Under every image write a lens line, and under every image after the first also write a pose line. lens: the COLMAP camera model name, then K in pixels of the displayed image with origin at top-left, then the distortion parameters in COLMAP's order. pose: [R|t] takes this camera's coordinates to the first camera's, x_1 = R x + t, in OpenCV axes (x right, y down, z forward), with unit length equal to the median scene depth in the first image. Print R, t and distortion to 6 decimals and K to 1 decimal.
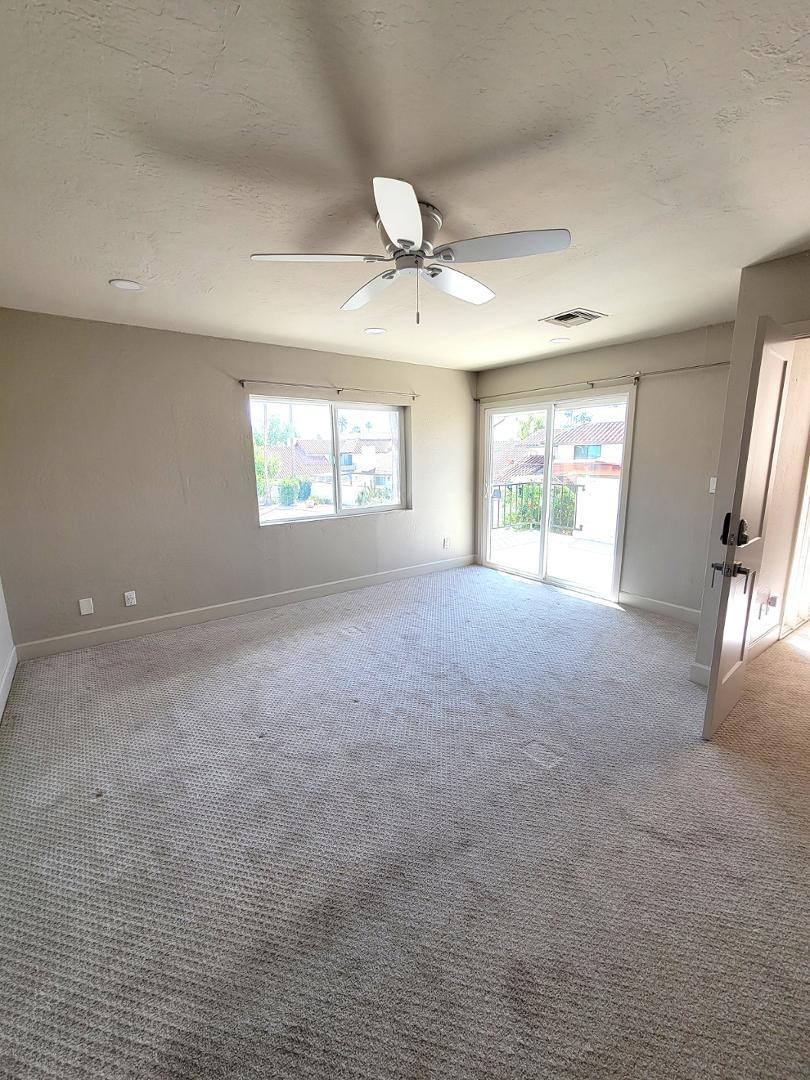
lens RADIAL K [[438.9, 0, 401.4], [0, 438.9, 541.9], [0, 0, 1]] dist [0.002941, -0.000960]
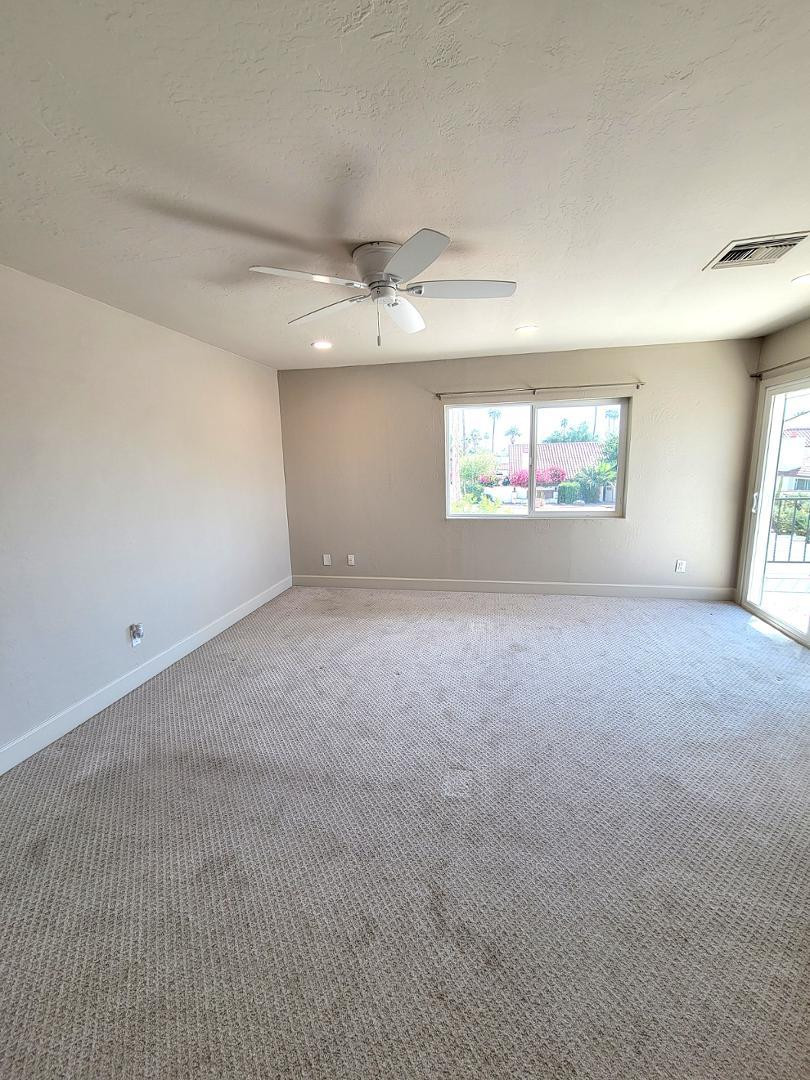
lens RADIAL K [[438.9, 0, 401.1], [0, 438.9, 537.0], [0, 0, 1]] dist [0.002941, -0.000960]
pose [[0.676569, 0.124576, -0.725765, 0.501165], [-0.128478, 0.990439, 0.050239, -0.034863], [0.725084, 0.059255, 0.686106, 0.148223]]
